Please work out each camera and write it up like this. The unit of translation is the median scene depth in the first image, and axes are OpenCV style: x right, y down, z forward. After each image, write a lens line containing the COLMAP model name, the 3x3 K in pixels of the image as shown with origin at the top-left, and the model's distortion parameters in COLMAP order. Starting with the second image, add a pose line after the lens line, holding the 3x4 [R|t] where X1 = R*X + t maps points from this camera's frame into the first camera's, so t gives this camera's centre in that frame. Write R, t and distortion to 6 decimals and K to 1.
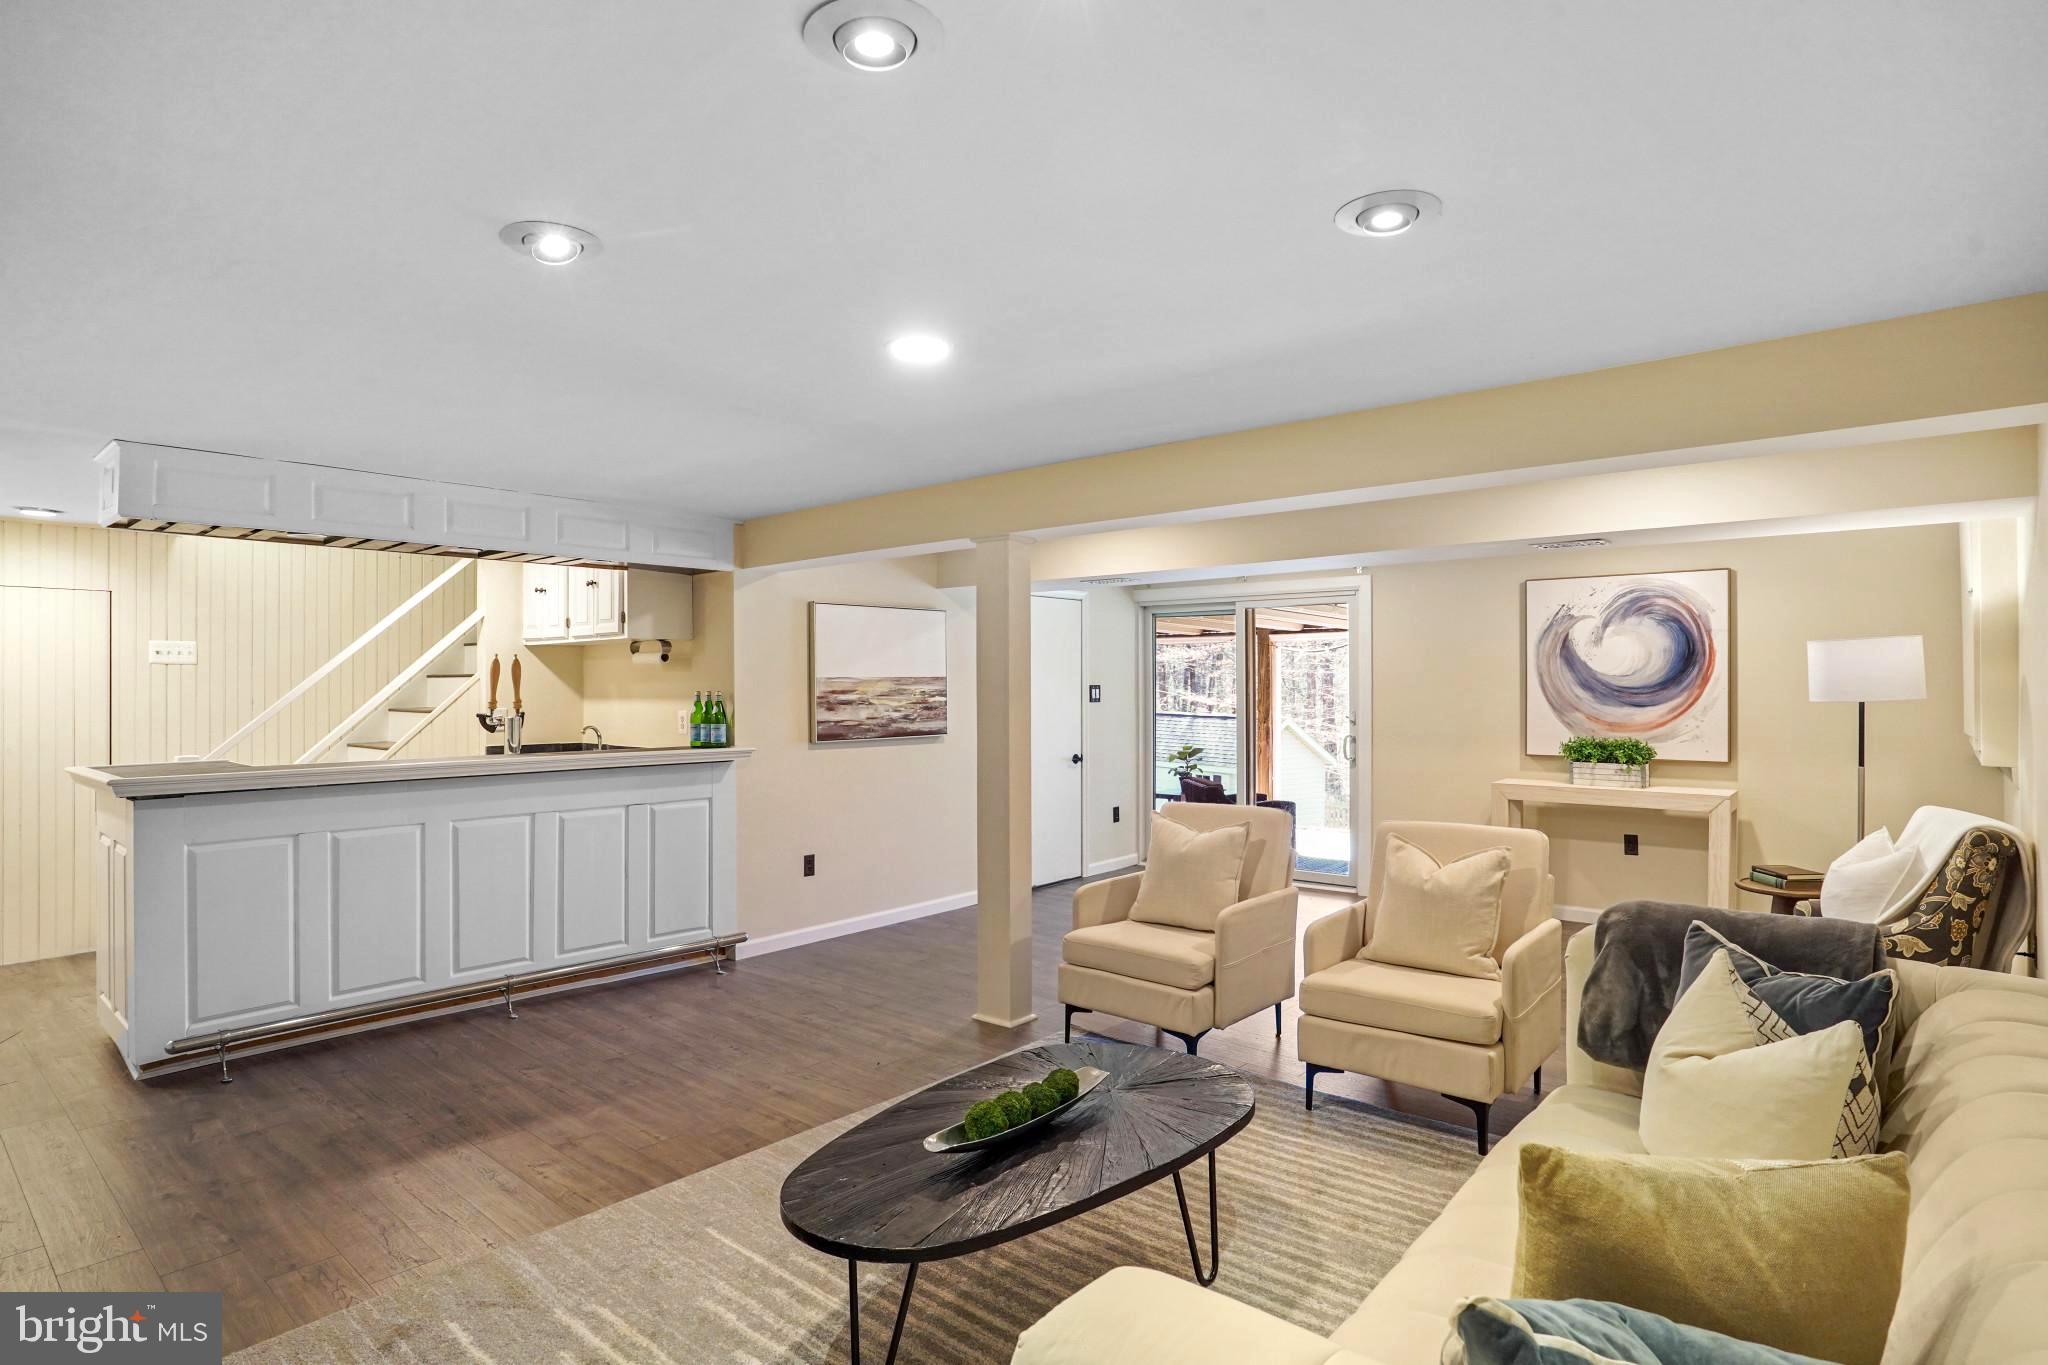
lens RADIAL K [[1079.6, 0, 1024.2], [0, 1079.6, 675.7], [0, 0, 1]] dist [-0.070241, 0.043219]
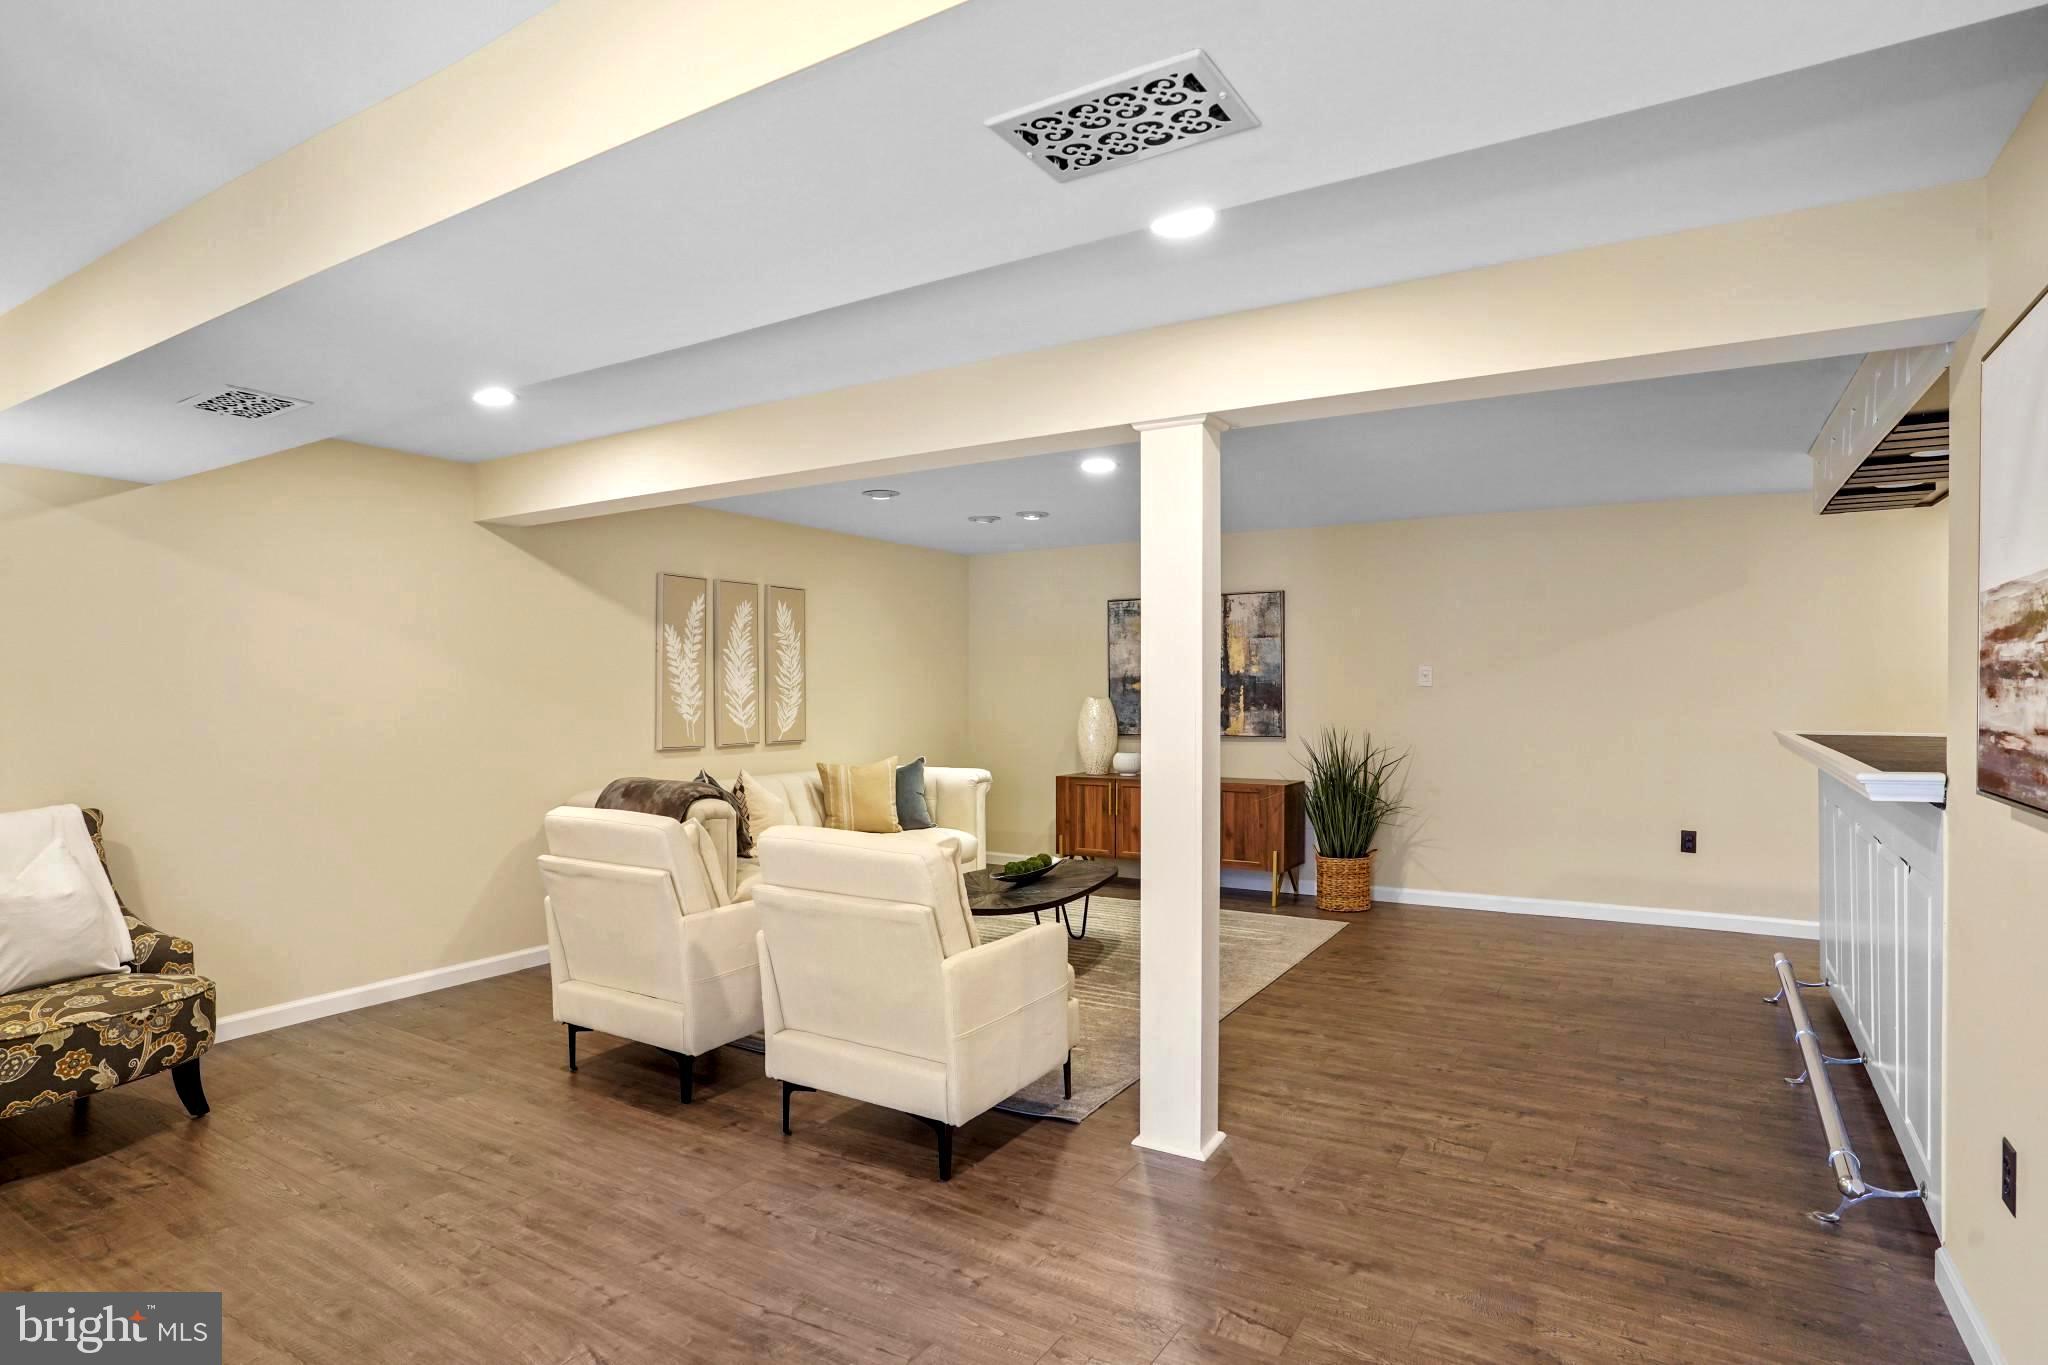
lens RADIAL K [[1079.6, 0, 1024.2], [0, 1079.6, 675.7], [0, 0, 1]] dist [-0.070241, 0.043219]
pose [[-0.987026, 0.001577, -0.160554, 0.148998], [0.004906, 0.999781, -0.020337, 0.033495], [0.160487, -0.020861, -0.986817, 1.334048]]
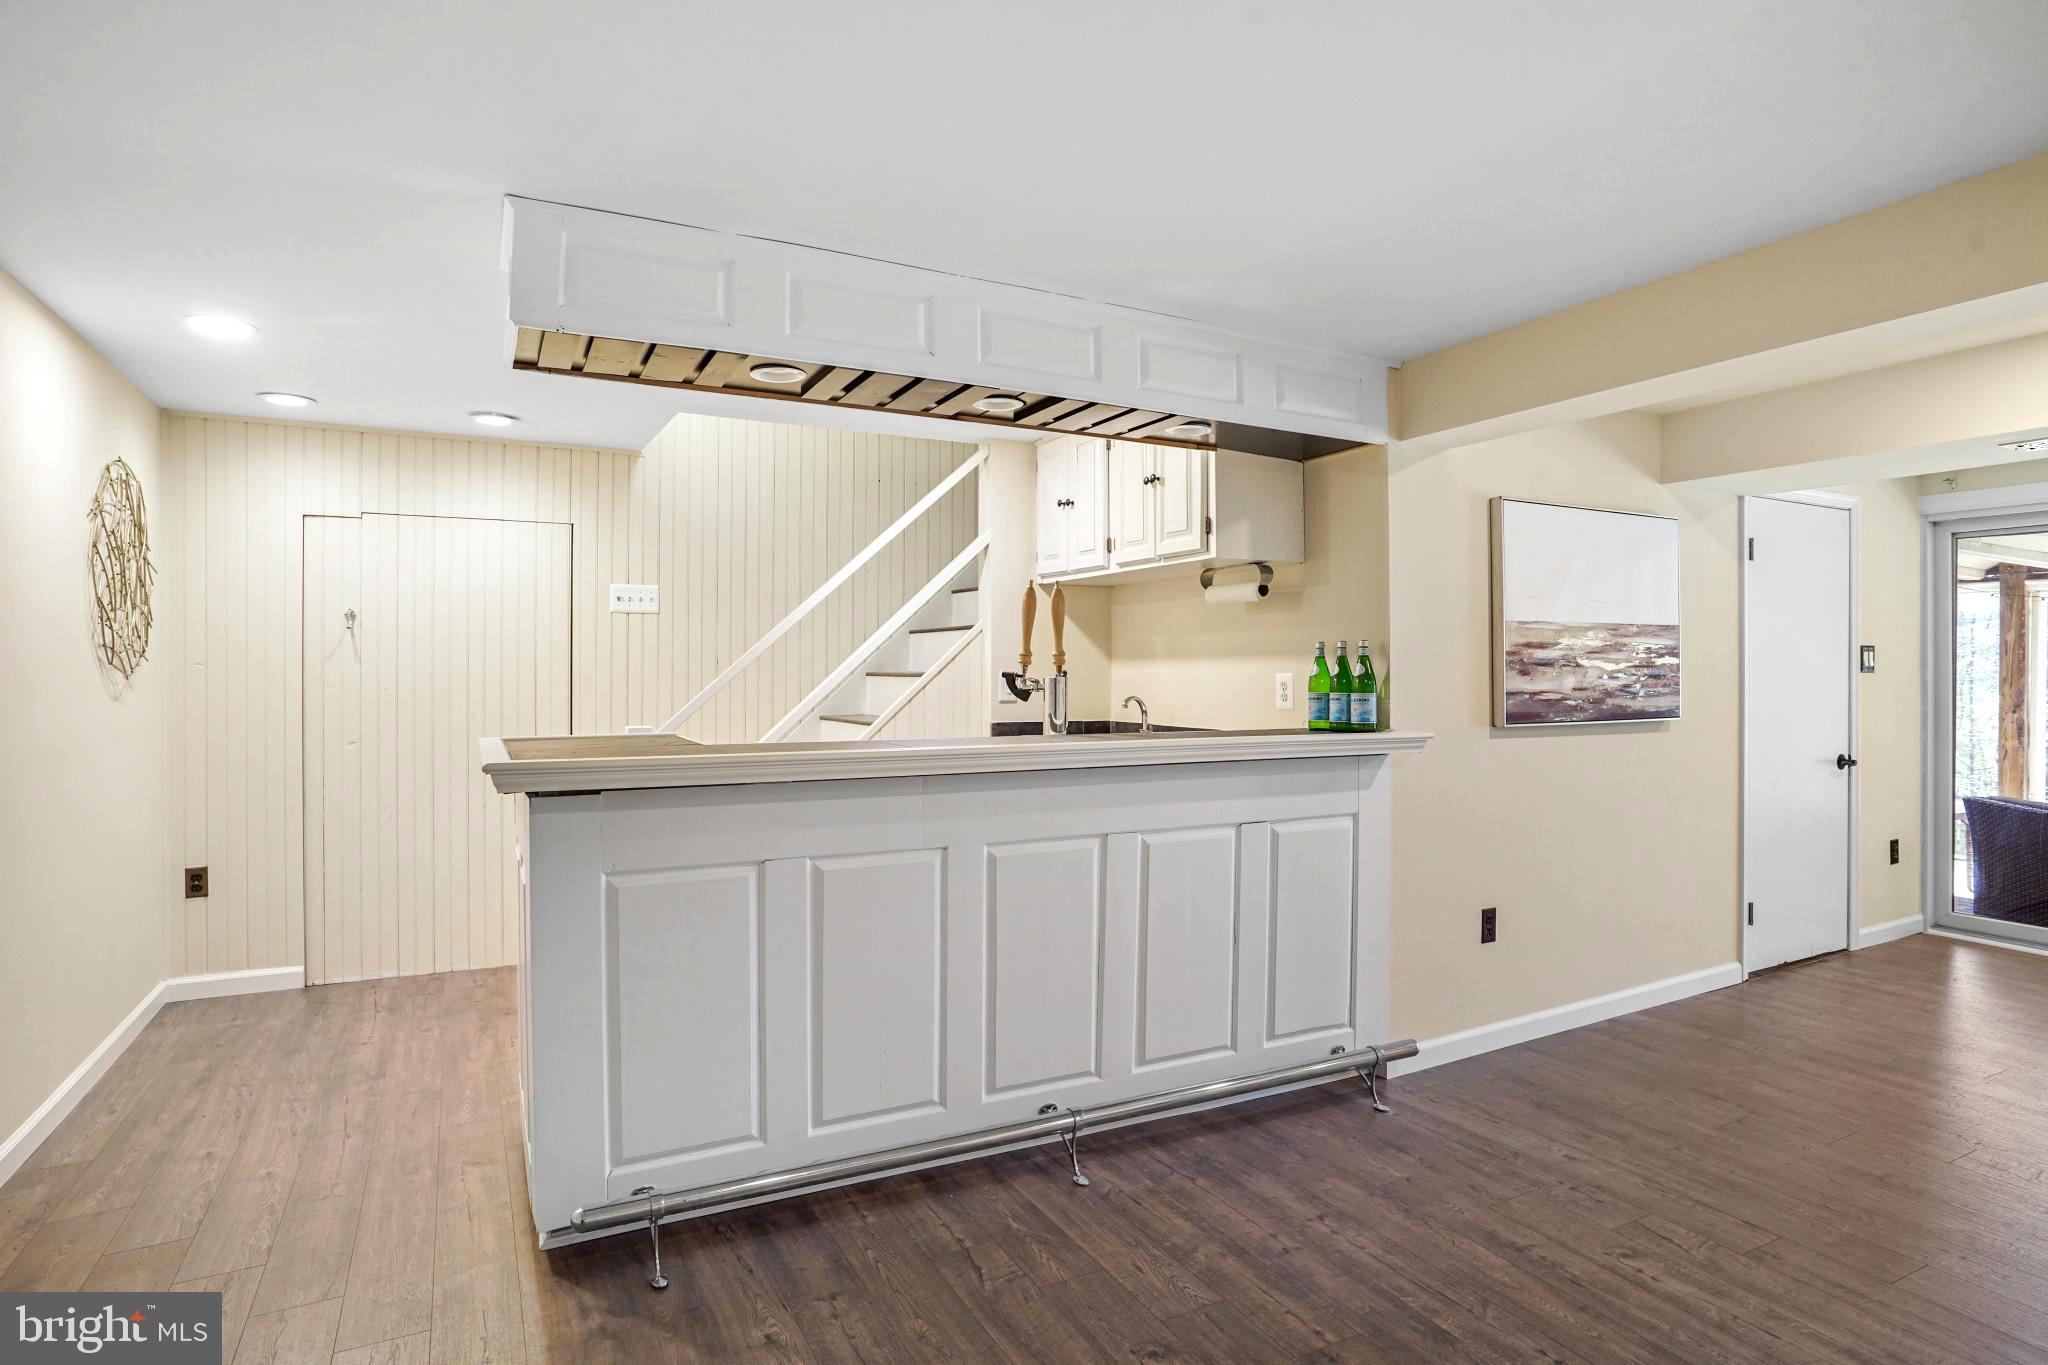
lens RADIAL K [[1079.6, 0, 1024.2], [0, 1079.6, 675.7], [0, 0, 1]] dist [-0.070241, 0.043219]
pose [[0.931937, 0.006699, -0.362557, -0.240327], [-0.001817, 0.999903, 0.013806, 0.026465], [0.362615, -0.012207, 0.931859, 0.353408]]
